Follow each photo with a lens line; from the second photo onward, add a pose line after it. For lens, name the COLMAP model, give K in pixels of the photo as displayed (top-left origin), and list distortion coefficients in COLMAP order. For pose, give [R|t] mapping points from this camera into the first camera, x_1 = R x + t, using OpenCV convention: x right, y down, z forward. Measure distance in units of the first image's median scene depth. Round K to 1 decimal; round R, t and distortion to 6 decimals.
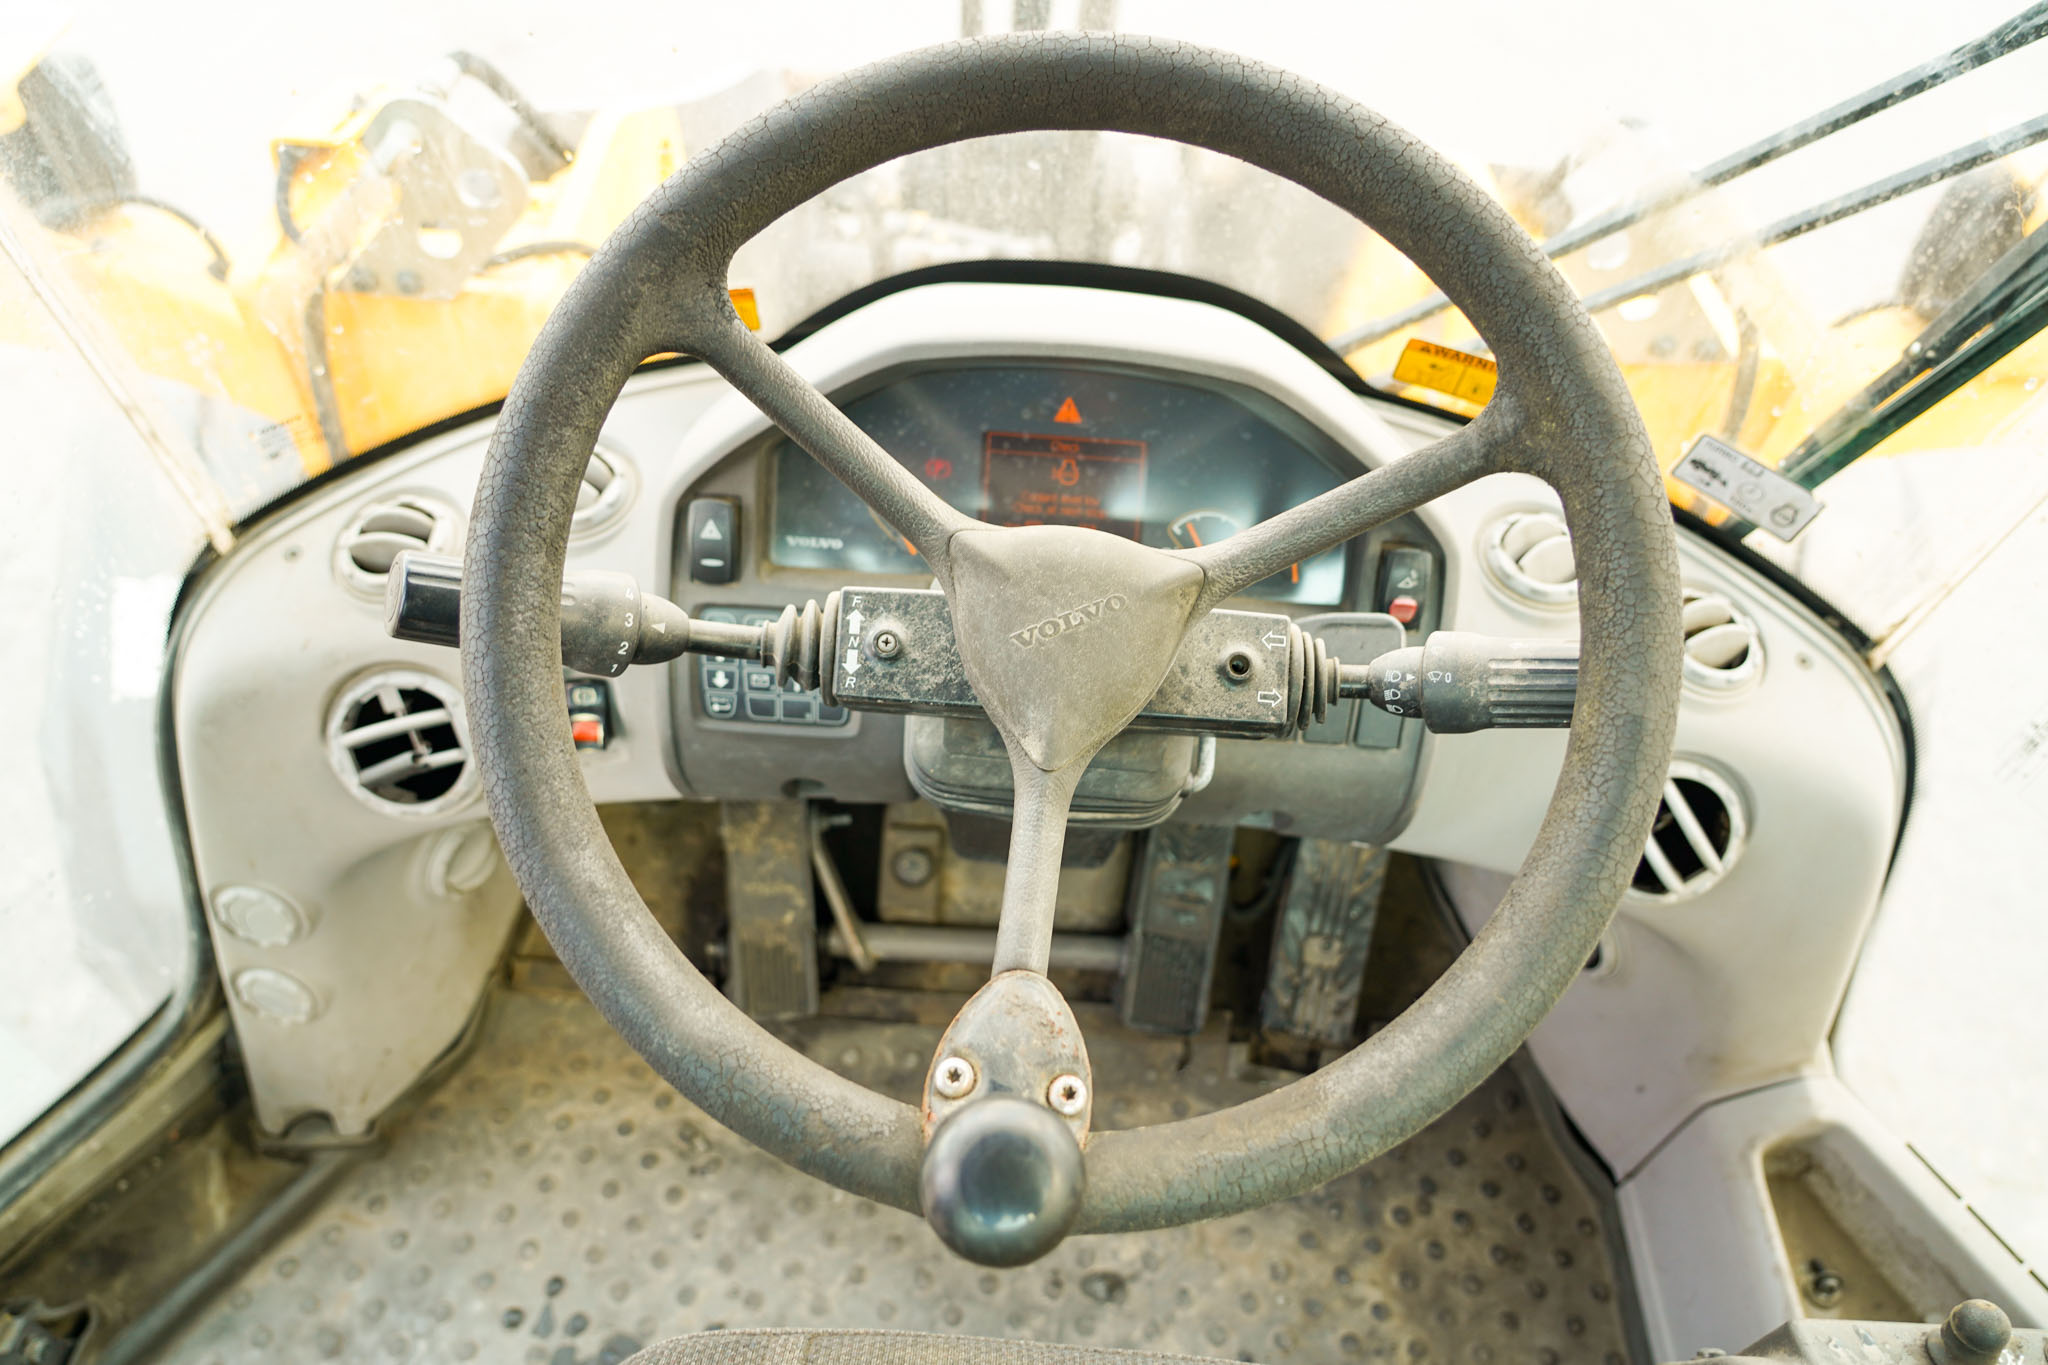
lens RADIAL K [[1428.9, 0, 1024.4], [0, 1428.9, 665.2], [0, 0, 1]] dist [-0.001975, 0.000620]
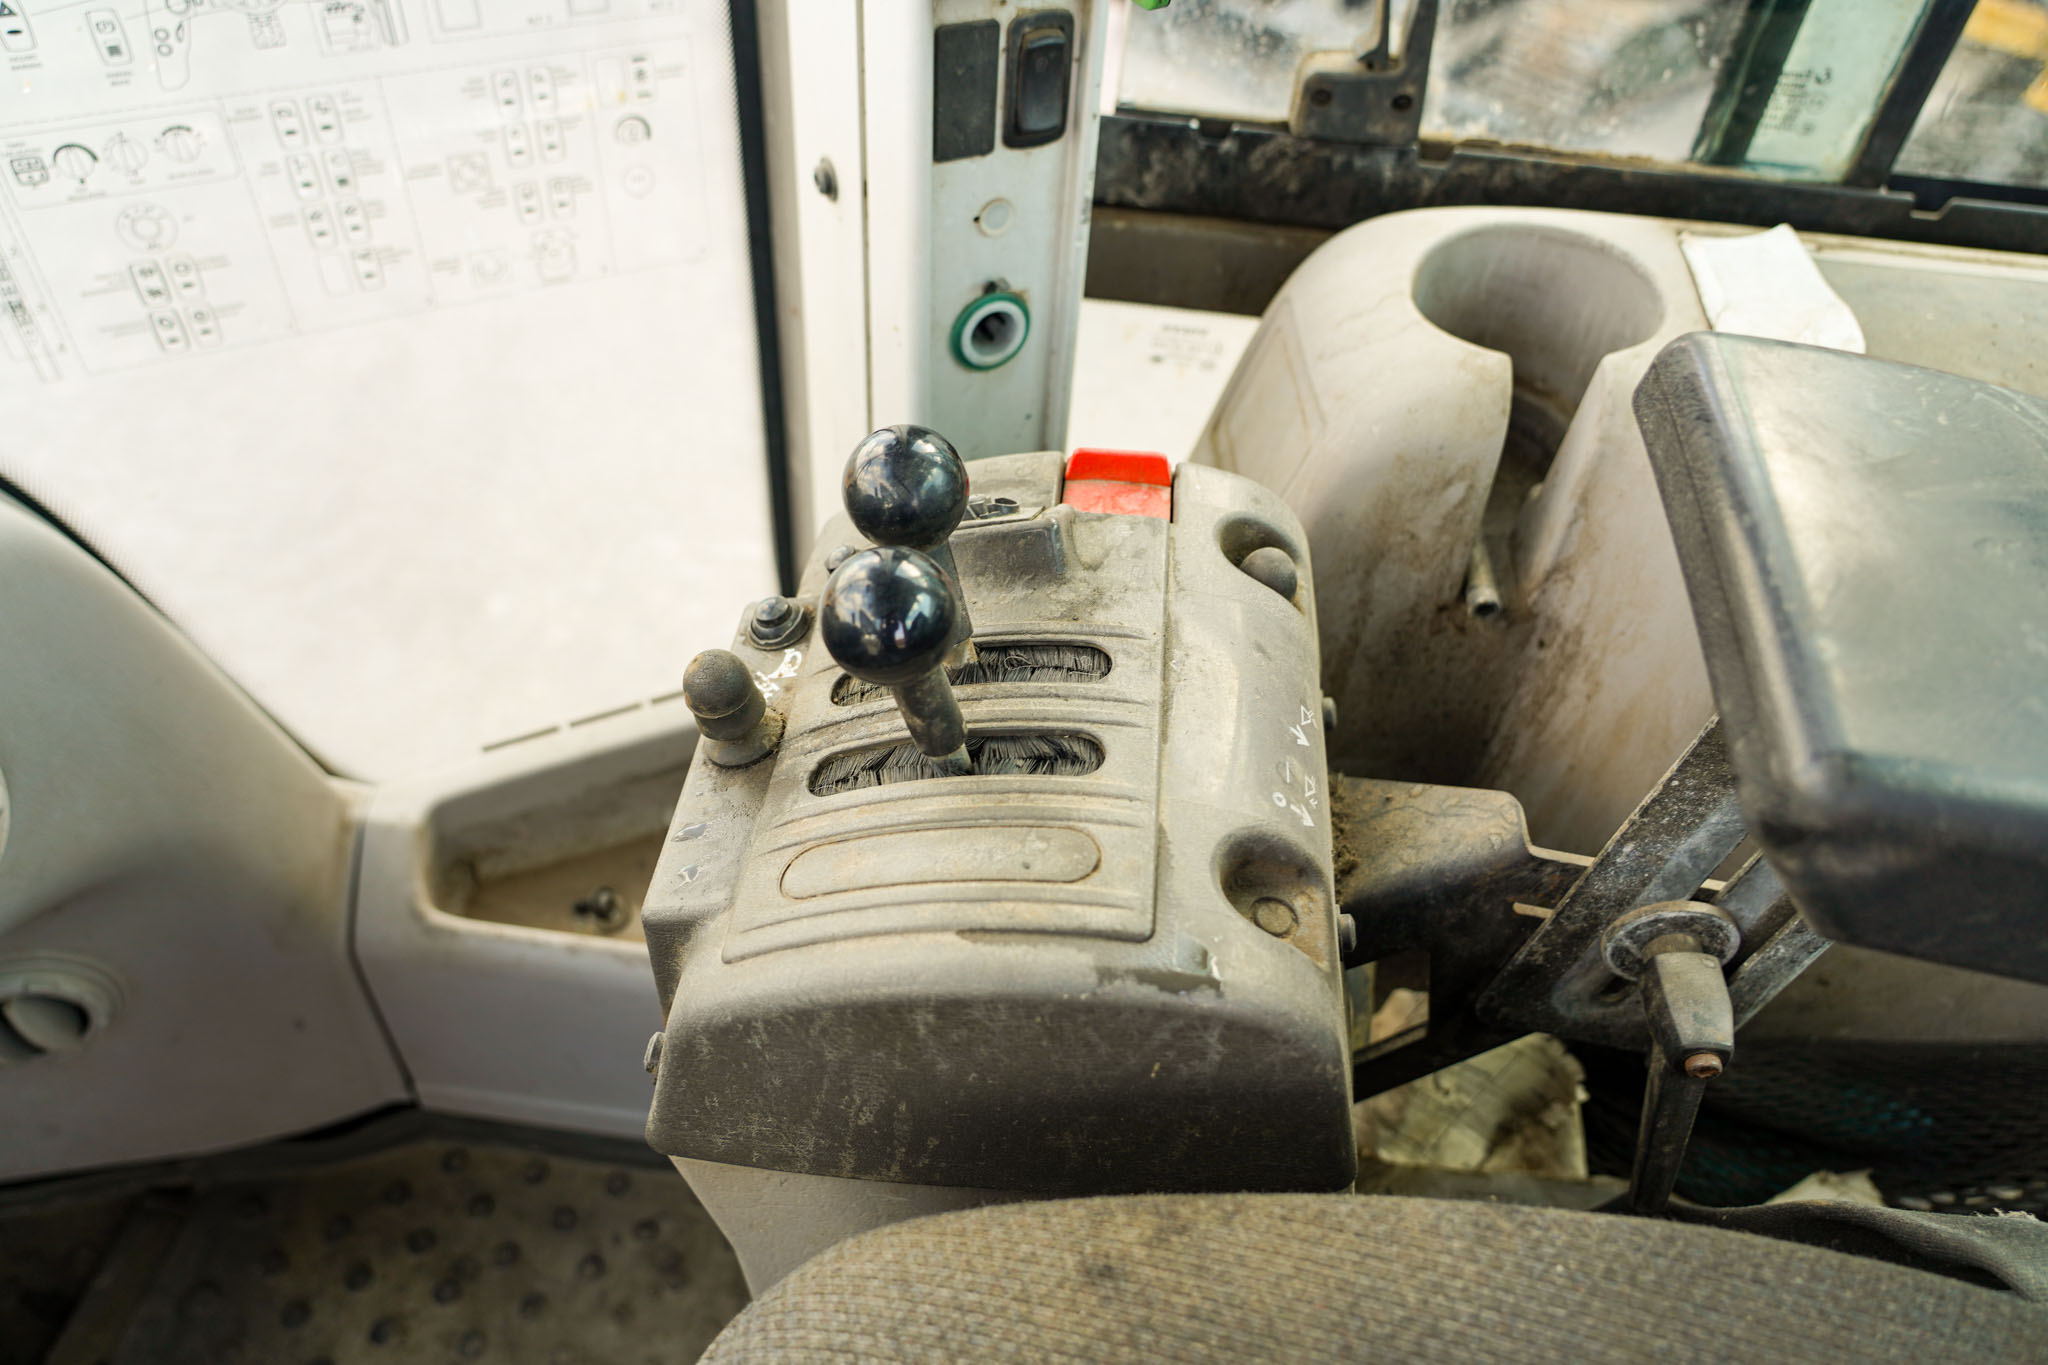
lens RADIAL K [[1448.4, 0, 1021.9], [0, 1448.4, 676.1], [0, 0, 1]] dist [-0.010314, 0.008227]
pose [[0.077968, -0.749241, 0.657692, 0.130284], [0.718425, 0.499616, 0.483994, 0.135165], [-0.691221, 0.434766, 0.577227, 0.291383]]
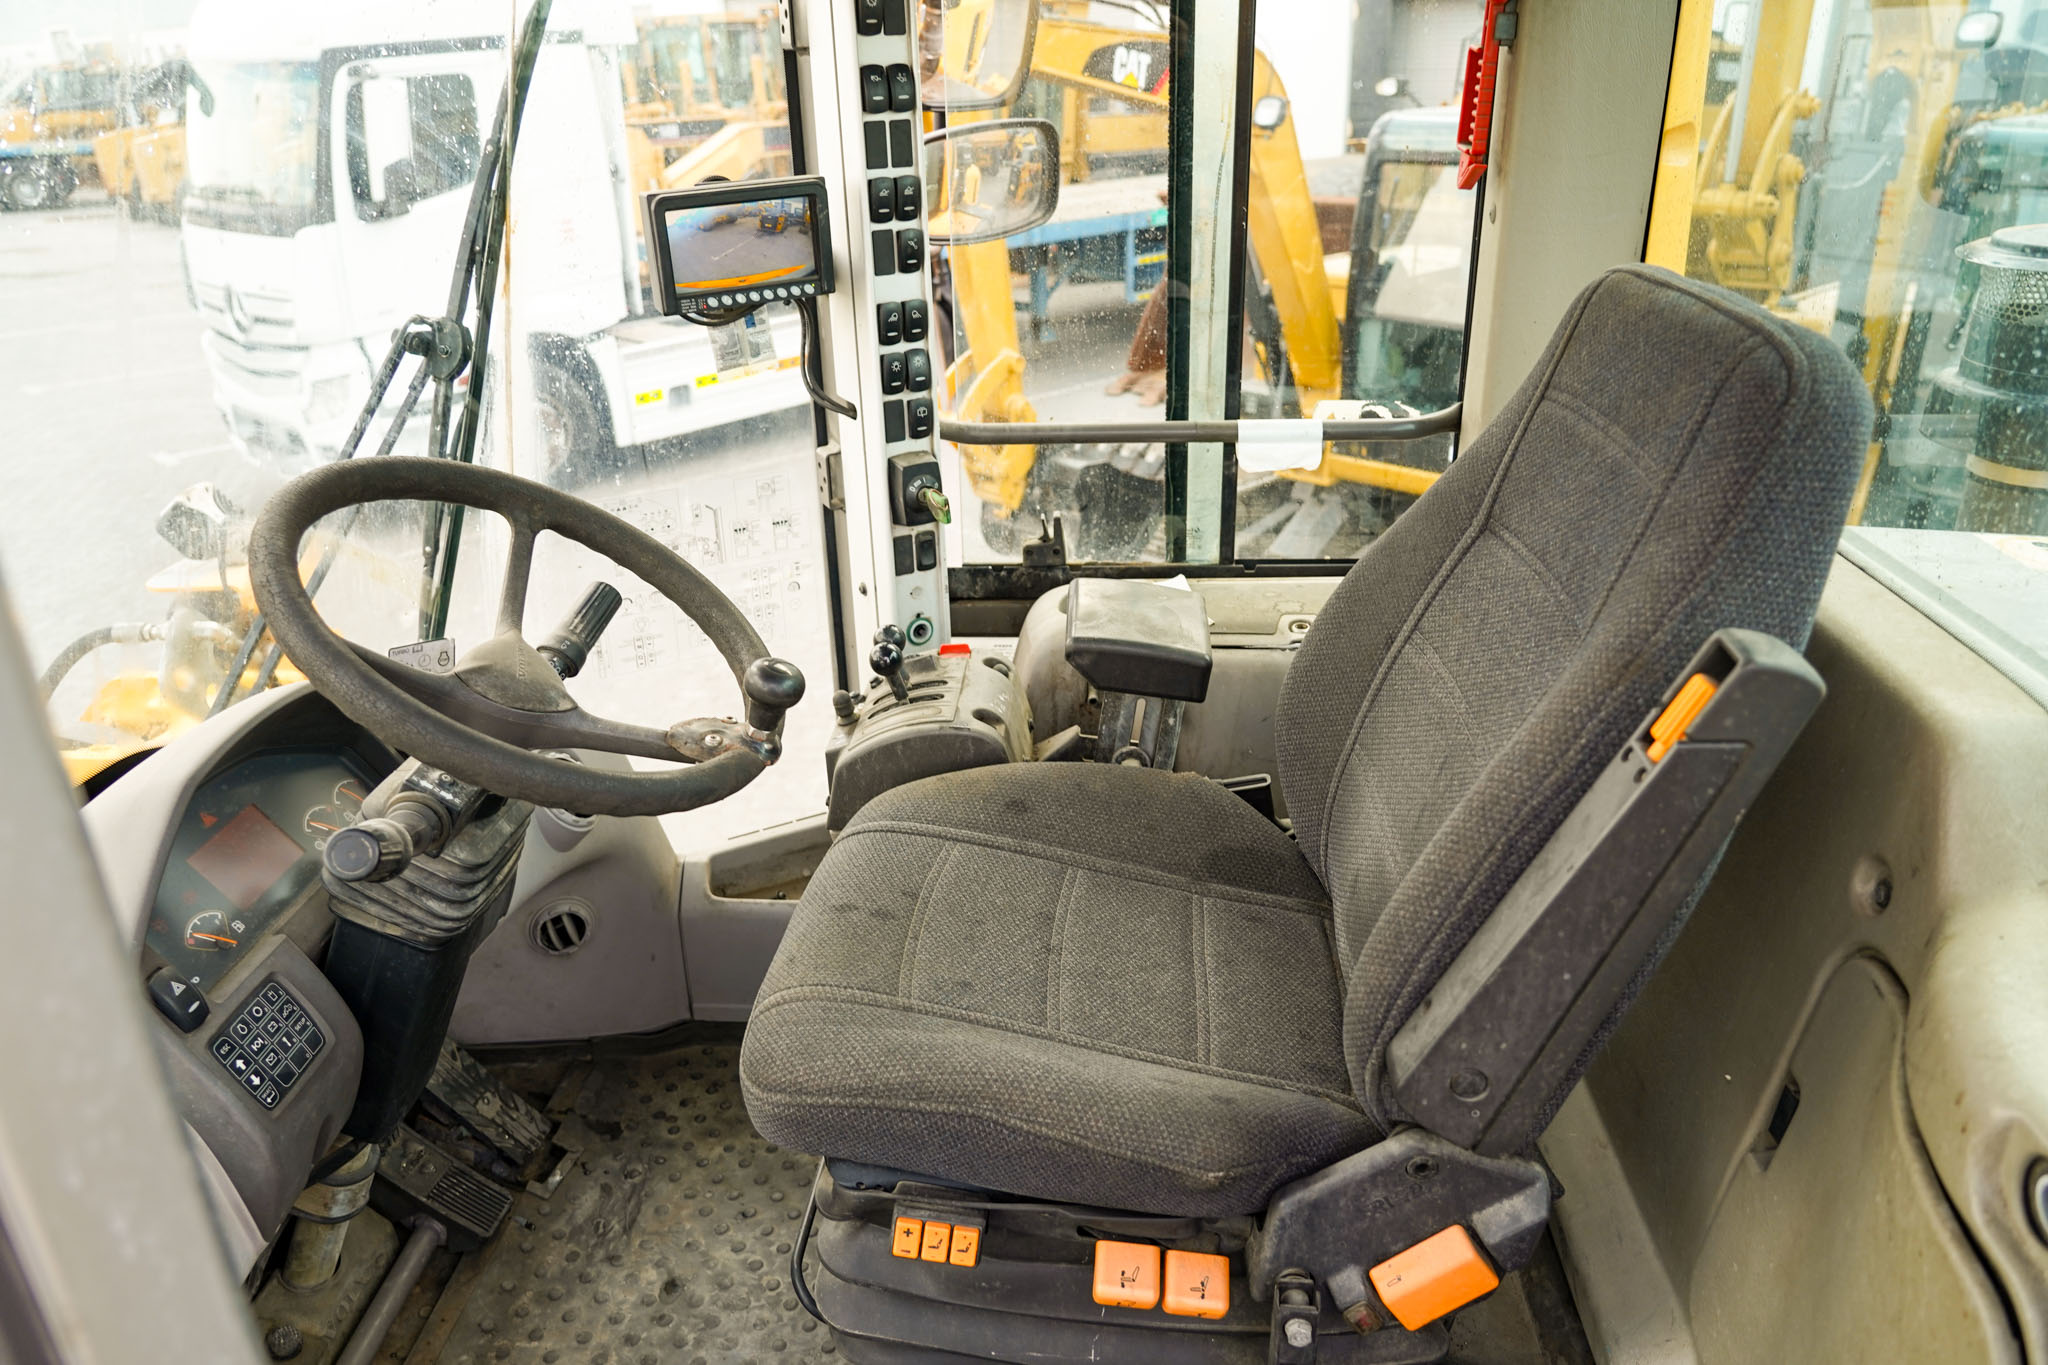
lens RADIAL K [[1440.2, 0, 1020.0], [0, 1440.2, 674.0], [0, 0, 1]] dist [-0.025516, 0.019963]
pose [[0.034840, -0.460902, 0.886767, -0.989956], [0.775201, 0.572474, 0.267090, -0.008055], [-0.630753, 0.678117, 0.377237, -0.138443]]
